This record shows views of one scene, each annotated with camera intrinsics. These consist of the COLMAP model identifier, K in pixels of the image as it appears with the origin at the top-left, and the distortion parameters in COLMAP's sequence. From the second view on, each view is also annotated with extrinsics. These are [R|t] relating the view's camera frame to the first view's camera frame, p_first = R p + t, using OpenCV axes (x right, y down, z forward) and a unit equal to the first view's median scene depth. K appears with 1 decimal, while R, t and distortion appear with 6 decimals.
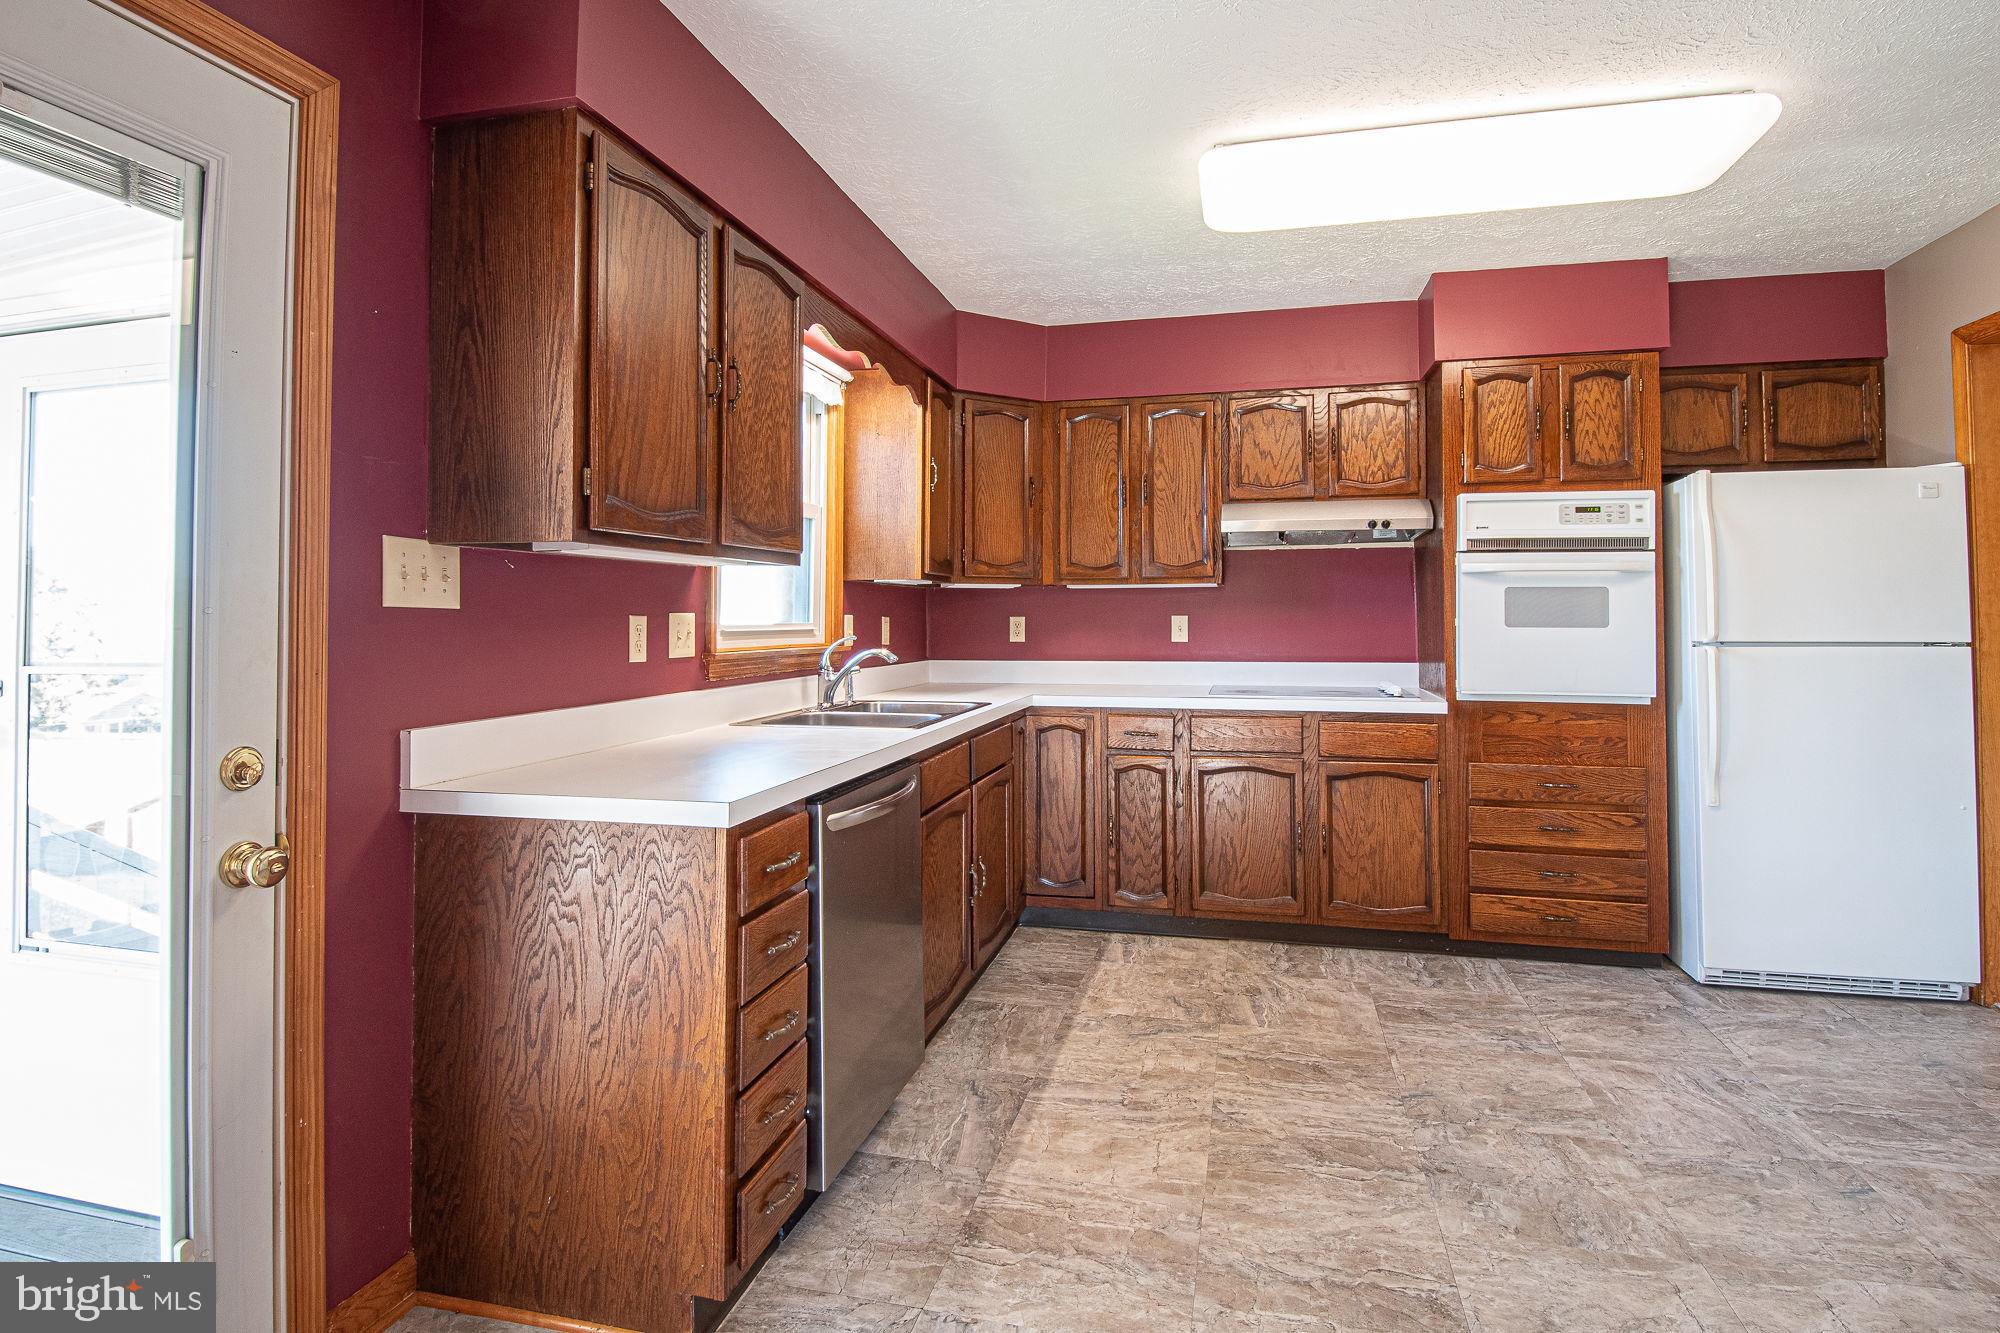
lens RADIAL K [[969.8, 0, 1040.7], [0, 969.8, 600.2], [0, 0, 1]] dist [0.015638, -0.020719]
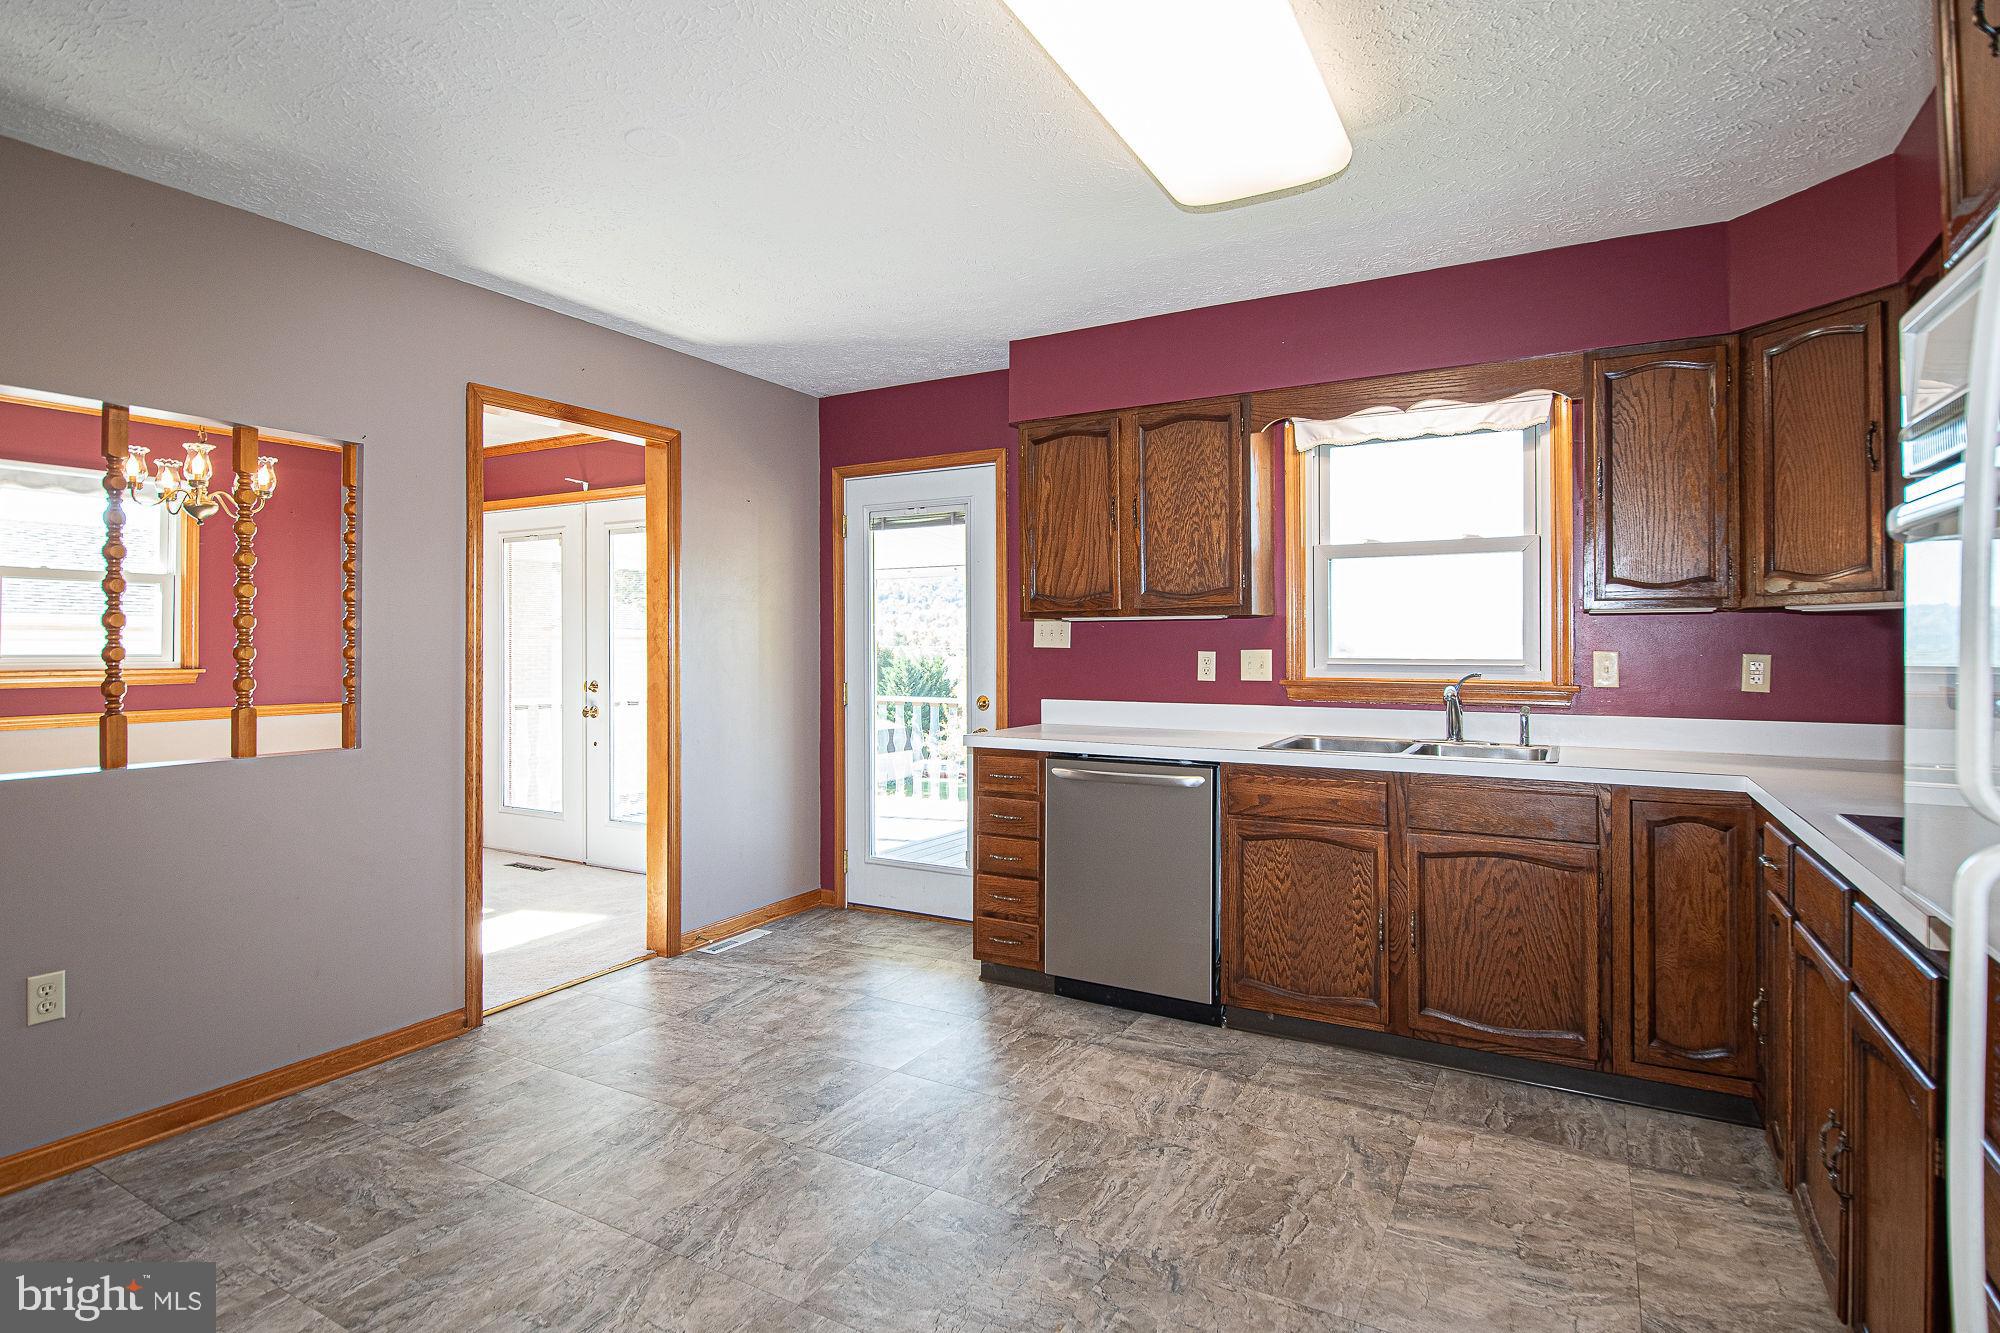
lens RADIAL K [[1009.8, 0, 1033.6], [0, 1009.8, 638.0], [0, 0, 1]] dist [0.018399, -0.025801]
pose [[-0.258781, -0.007102, -0.965910, 0.911789], [0.014773, 0.999827, -0.011309, 0.006654], [0.965823, -0.017196, -0.258631, 0.845102]]
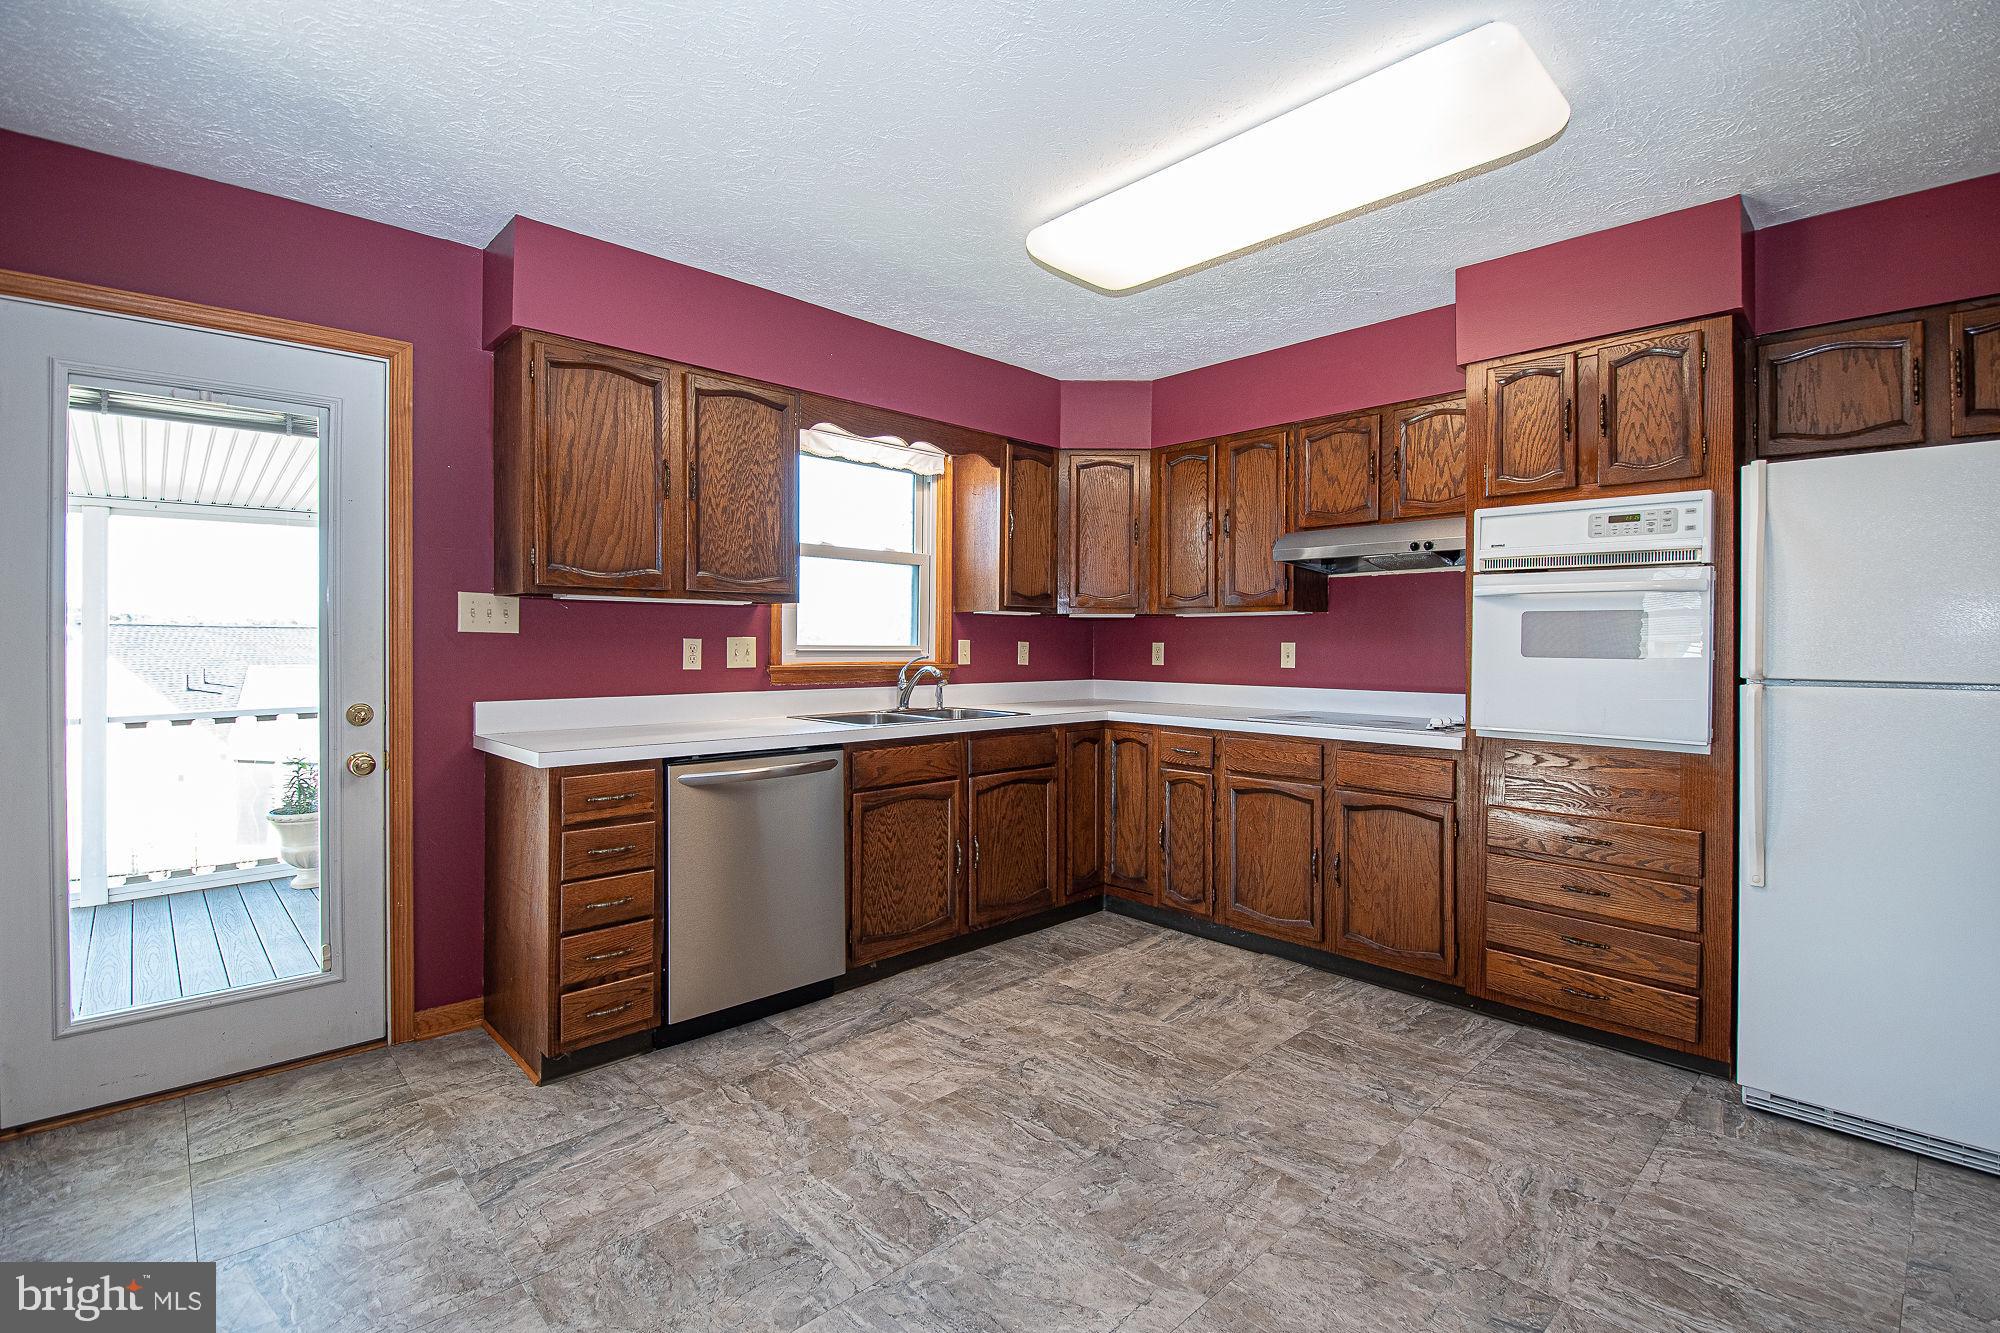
lens RADIAL K [[889.9, 0, 1049.3], [0, 889.9, 647.4], [0, 0, 1]] dist [0.015990, -0.021031]
pose [[0.854028, 0.009321, -0.520143, 0.563238], [0.001589, 0.999788, 0.020524, 0.001838], [0.520224, -0.018355, 0.853833, 0.083355]]
